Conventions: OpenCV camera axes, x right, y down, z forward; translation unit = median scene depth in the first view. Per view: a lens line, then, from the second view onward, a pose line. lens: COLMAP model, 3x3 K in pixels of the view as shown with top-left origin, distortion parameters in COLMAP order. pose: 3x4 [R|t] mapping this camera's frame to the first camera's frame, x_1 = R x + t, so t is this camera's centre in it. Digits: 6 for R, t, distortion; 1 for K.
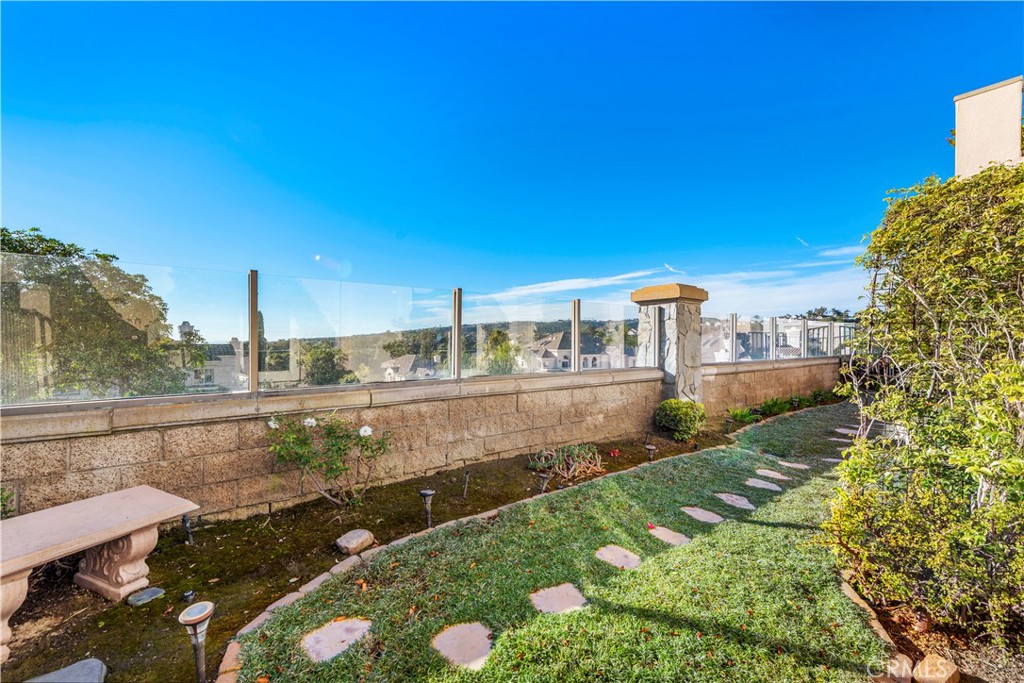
lens RADIAL K [[424.1, 0, 515.5], [0, 424.1, 341.5], [0, 0, 1]] dist [0.008011, -0.000739]
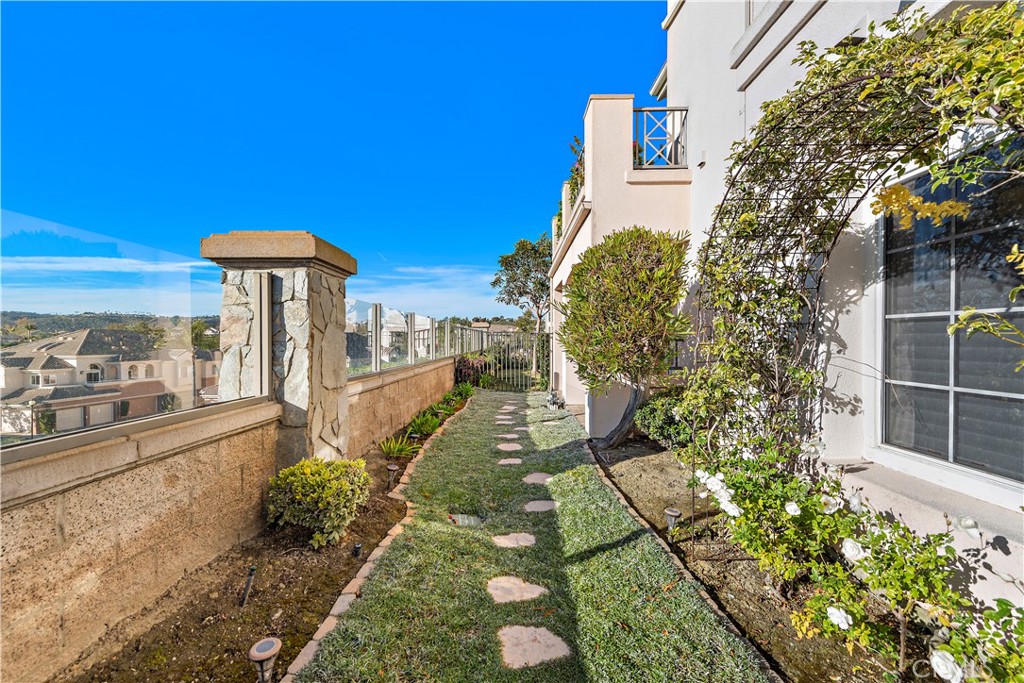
lens RADIAL K [[424.1, 0, 517.8], [0, 424.1, 344.3], [0, 0, 1]] dist [0.008011, -0.000739]
pose [[0.627282, -0.009312, 0.778736, 0.134582], [0.005115, 0.999956, 0.007838, -0.001799], [-0.778775, -0.000933, 0.627302, 0.470074]]
